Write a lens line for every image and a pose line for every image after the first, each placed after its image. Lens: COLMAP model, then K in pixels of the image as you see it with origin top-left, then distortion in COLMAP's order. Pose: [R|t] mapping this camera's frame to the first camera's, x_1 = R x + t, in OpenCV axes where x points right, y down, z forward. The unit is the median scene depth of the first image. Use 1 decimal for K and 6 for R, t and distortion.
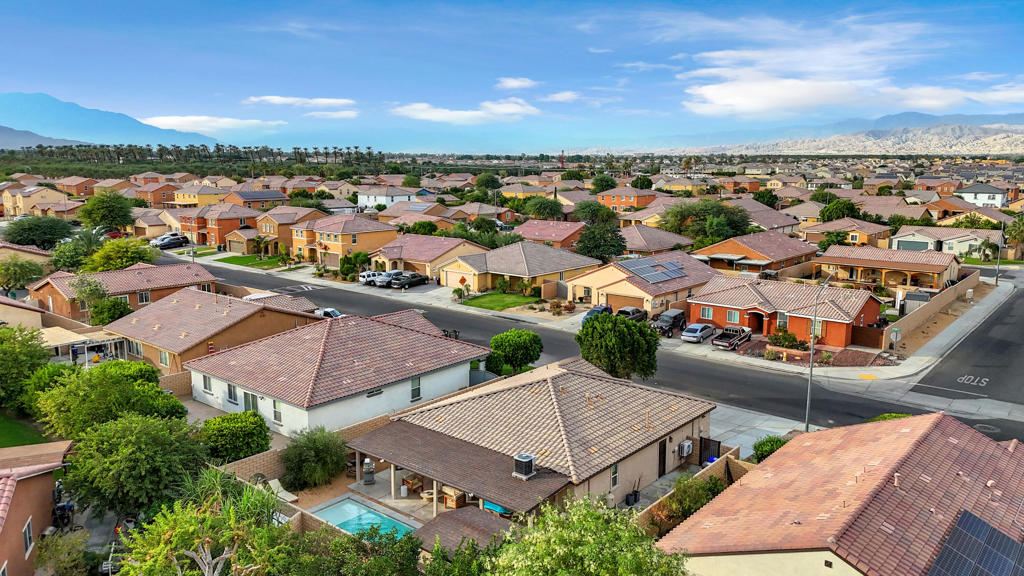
lens RADIAL K [[750.4, 0, 513.7], [0, 750.4, 285.7], [0, 0, 1]] dist [0.080753, -0.079134]
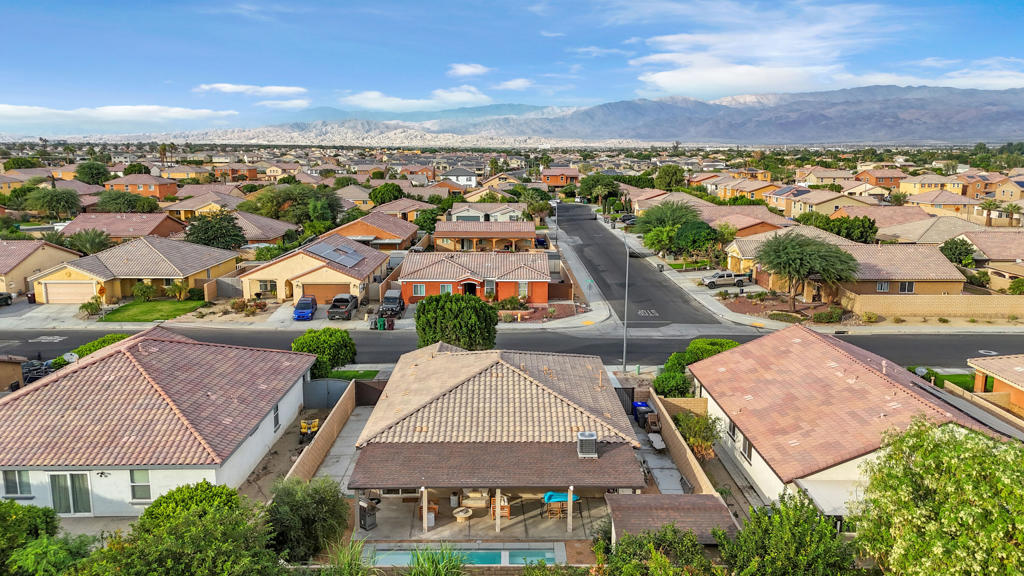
lens RADIAL K [[750.4, 0, 513.7], [0, 750.4, 285.7], [0, 0, 1]] dist [0.080753, -0.079134]
pose [[0.758989, -0.117014, 0.640503, -0.262709], [0.108641, 0.992688, 0.052617, -0.007782], [-0.641976, 0.029650, 0.766151, 0.134045]]
